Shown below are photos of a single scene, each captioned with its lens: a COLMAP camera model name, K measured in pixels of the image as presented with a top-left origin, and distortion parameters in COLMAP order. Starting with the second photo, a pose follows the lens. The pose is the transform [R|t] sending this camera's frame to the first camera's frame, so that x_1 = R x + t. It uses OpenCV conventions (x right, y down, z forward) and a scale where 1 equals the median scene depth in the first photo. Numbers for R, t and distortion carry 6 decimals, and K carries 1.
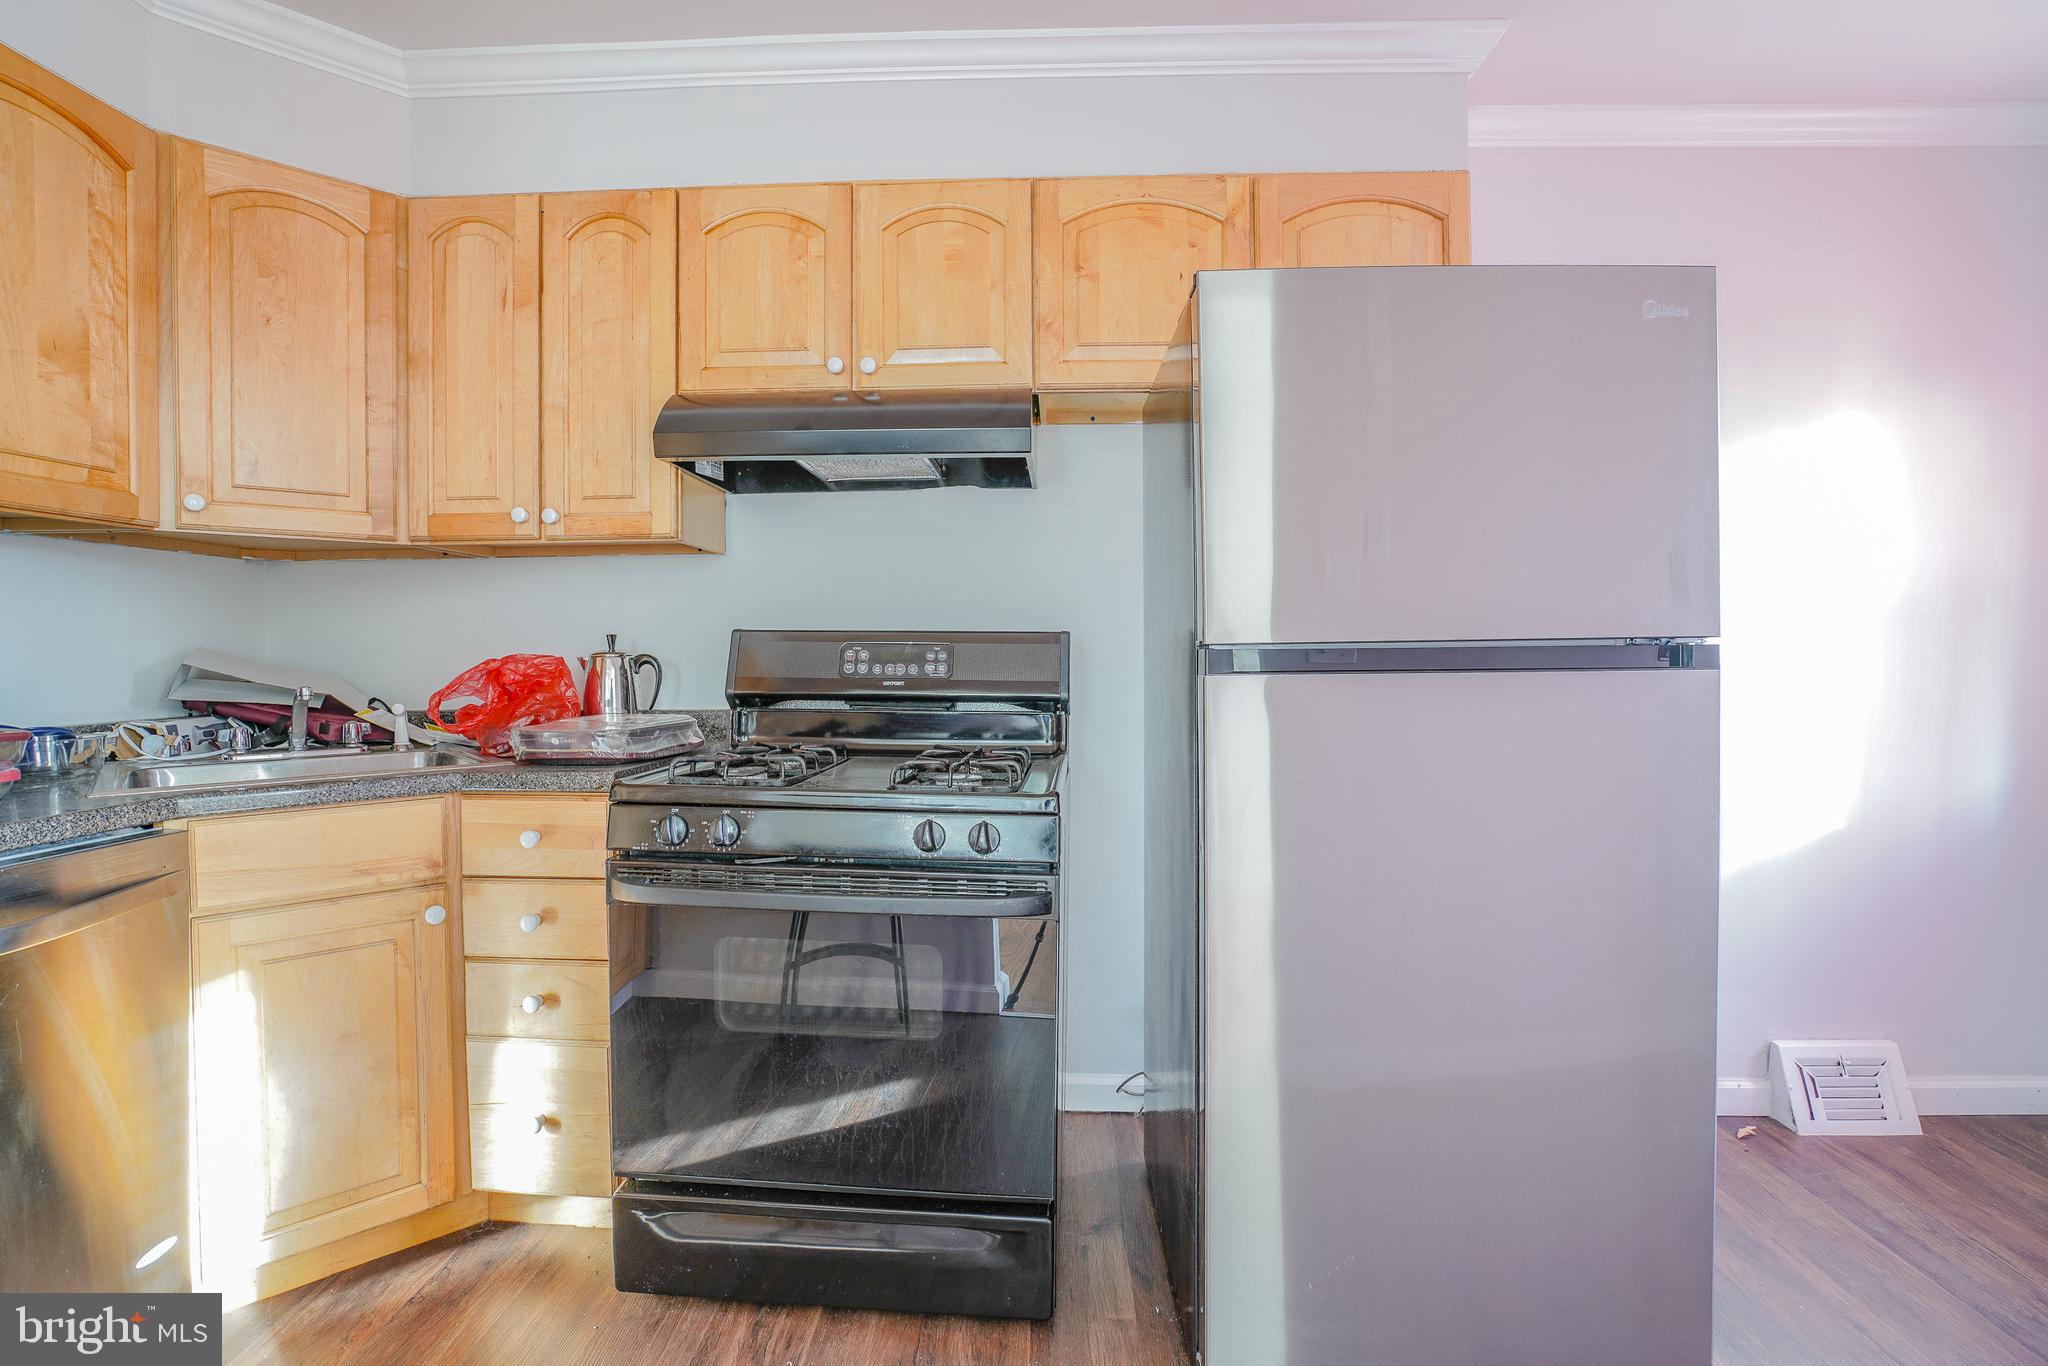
lens RADIAL K [[950.8, 0, 1053.4], [0, 950.8, 681.1], [0, 0, 1]] dist [-0.022703, 0.000955]
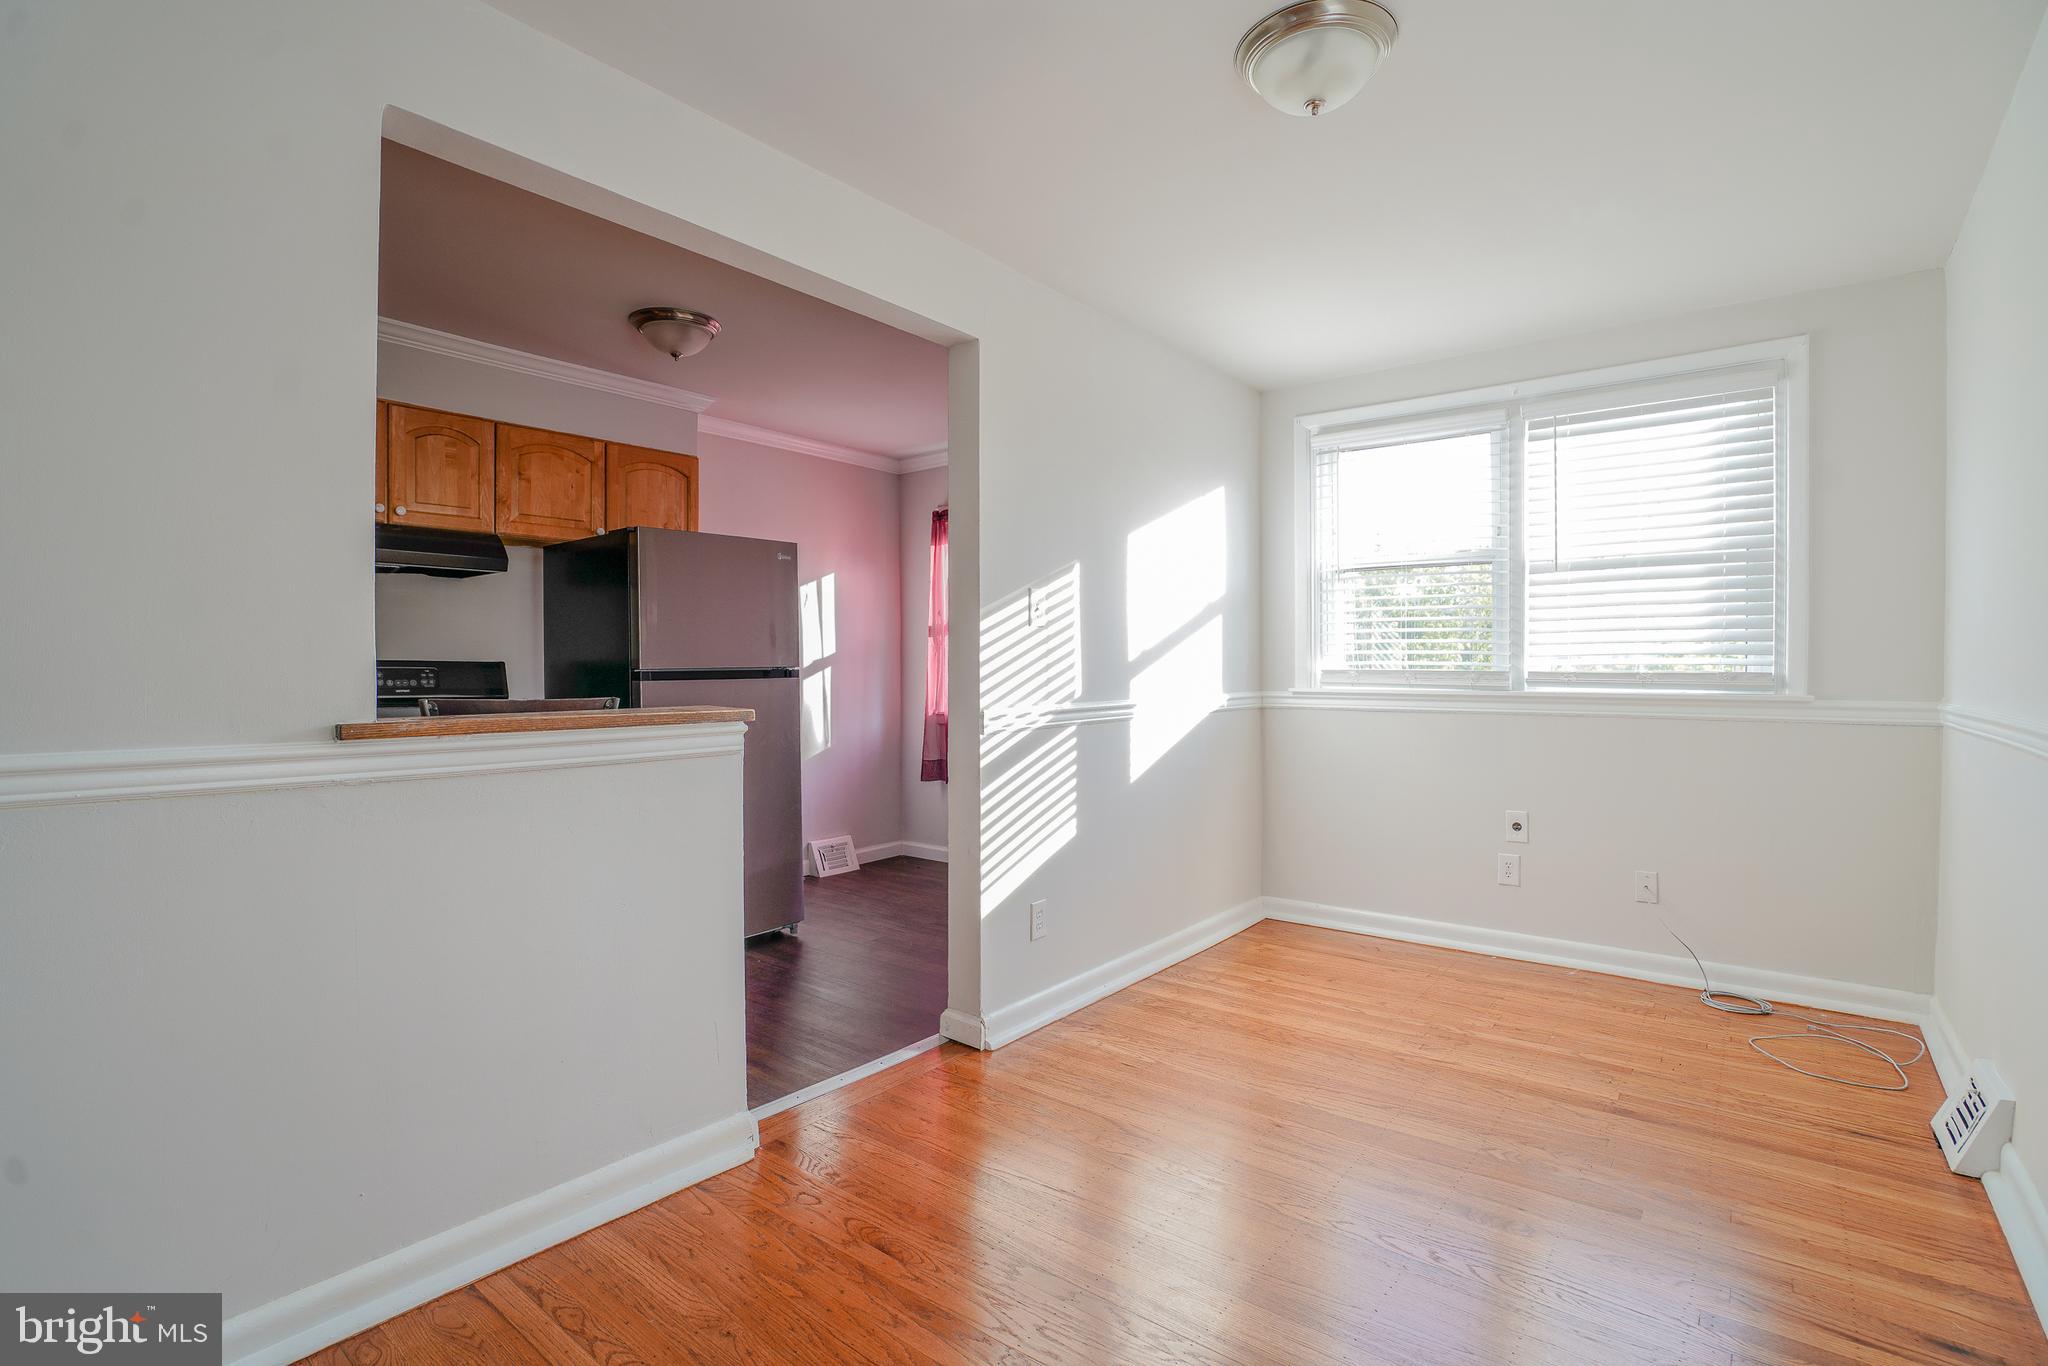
lens RADIAL K [[959.1, 0, 1018.4], [0, 959.1, 666.3], [0, 0, 1]] dist [-0.063342, 0.030900]
pose [[0.611437, 0.002778, 0.791288, -0.858168], [0.025044, 0.999425, -0.022861, 0.025147], [-0.790896, 0.033795, 0.611016, -0.949519]]
